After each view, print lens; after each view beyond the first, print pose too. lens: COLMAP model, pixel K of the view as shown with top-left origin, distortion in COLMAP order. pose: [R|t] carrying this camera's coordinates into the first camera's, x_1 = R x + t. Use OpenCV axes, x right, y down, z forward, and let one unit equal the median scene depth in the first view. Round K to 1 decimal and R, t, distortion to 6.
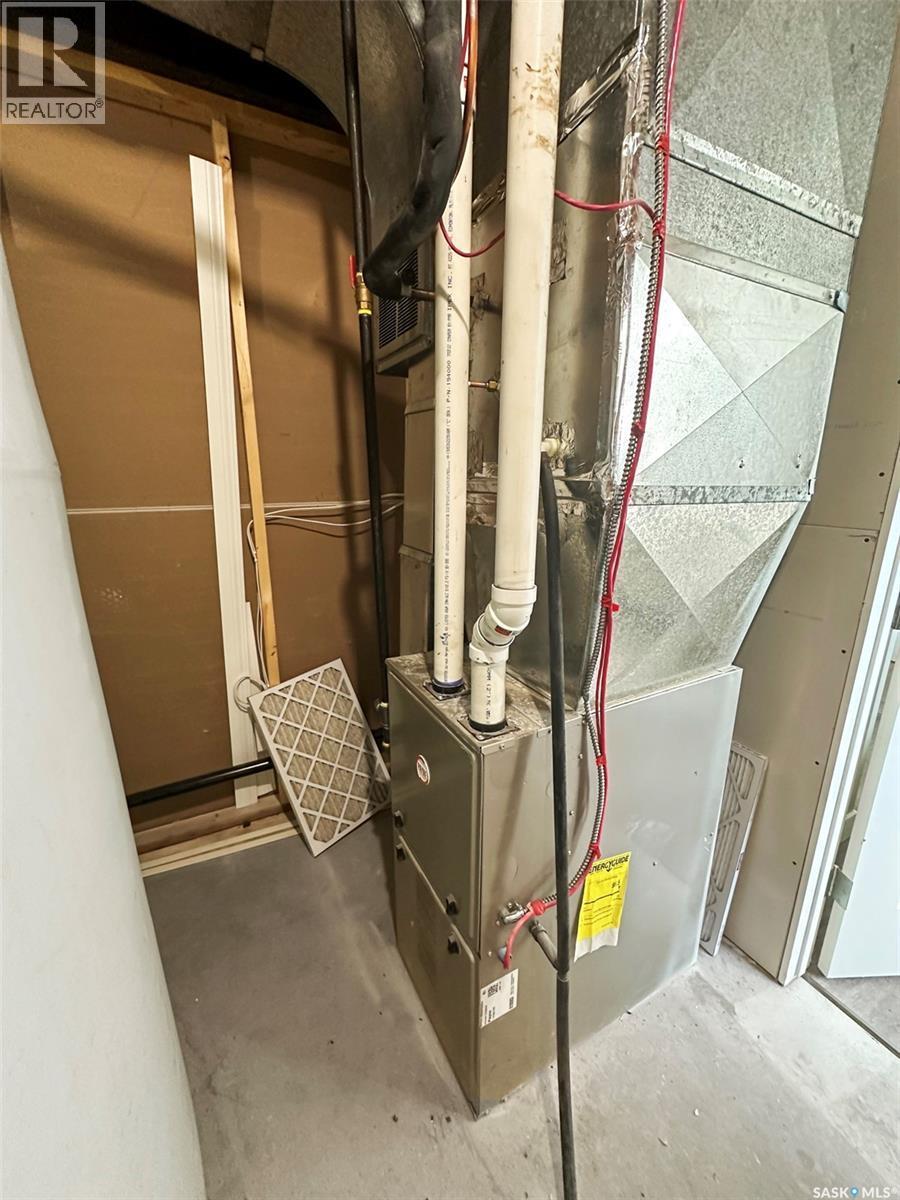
lens RADIAL K [[478.3, 0, 451.0], [0, 478.3, 596.2], [0, 0, 1]] dist [-0.007833, -0.000338]
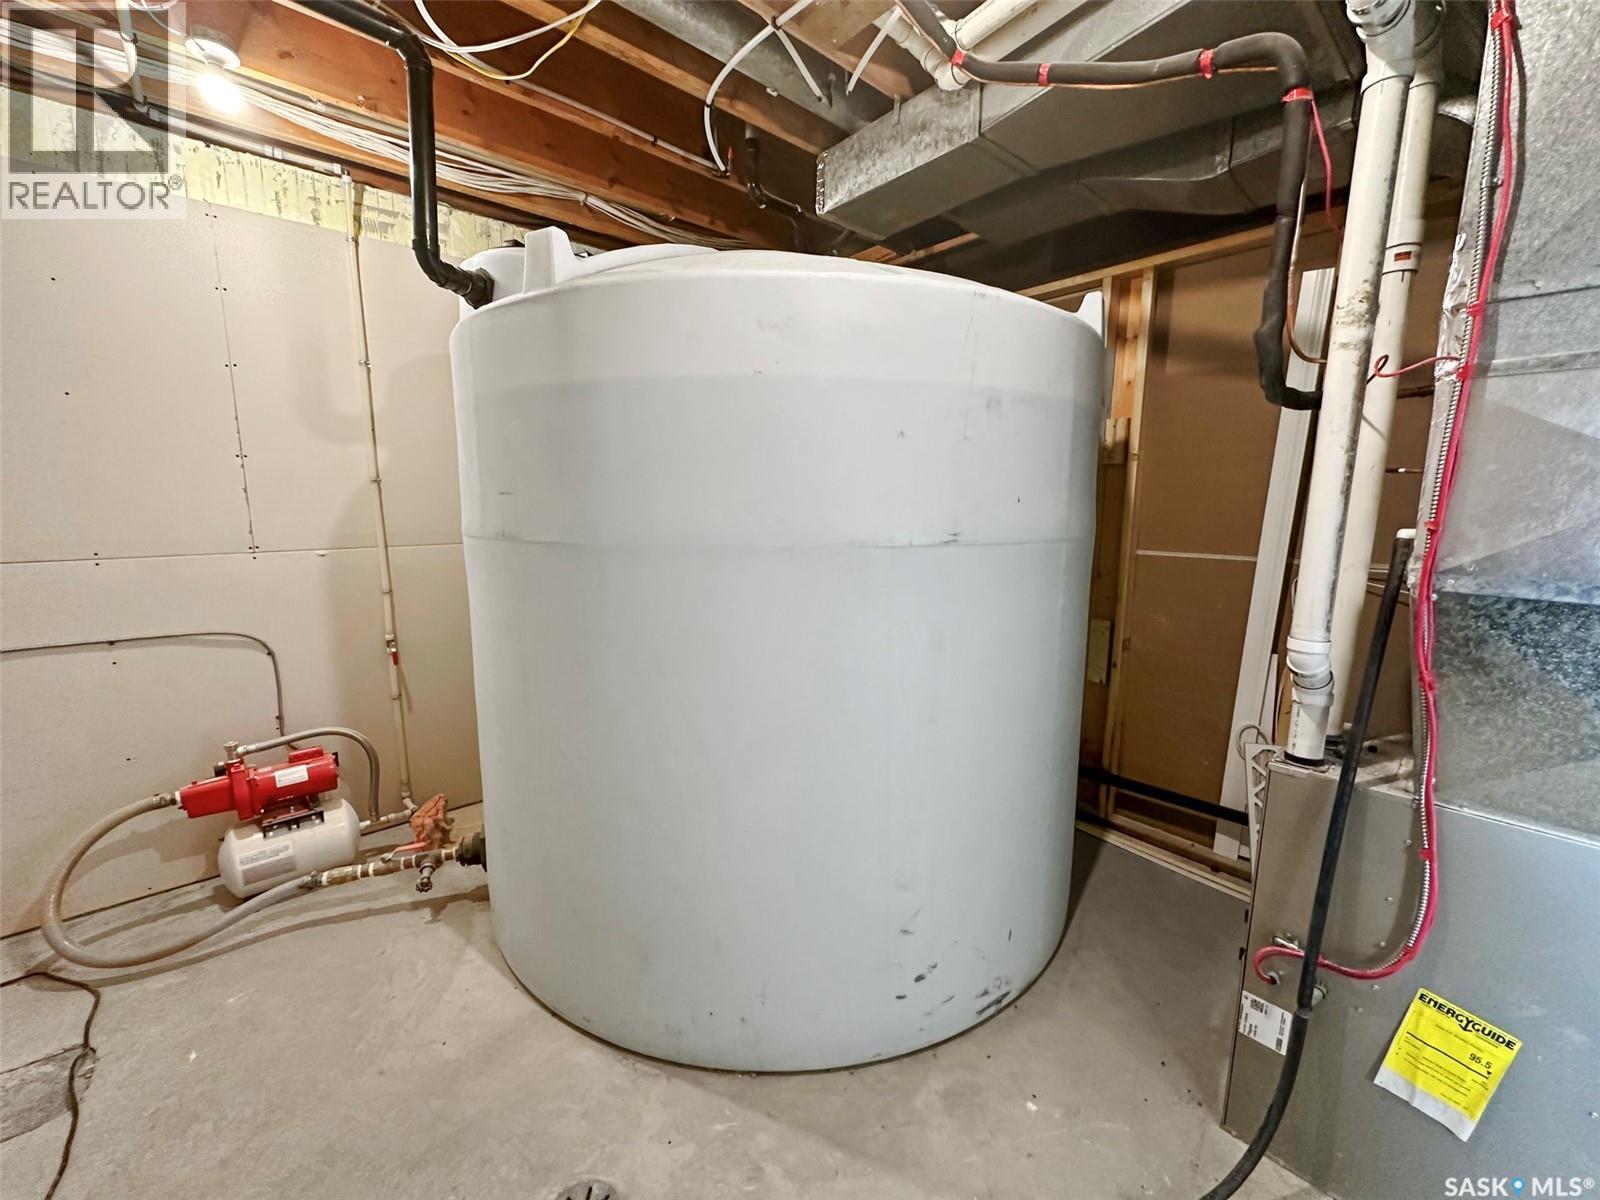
lens RADIAL K [[637.7, 0, 802.5], [0, 637.7, 600.8], [0, 0, 1]] dist [-0.007833, -0.000338]
pose [[0.238074, 0.153210, -0.959087, 0.586325], [-0.248372, 0.964249, 0.092381, 0.025682], [0.938953, 0.216217, 0.267616, -0.312683]]
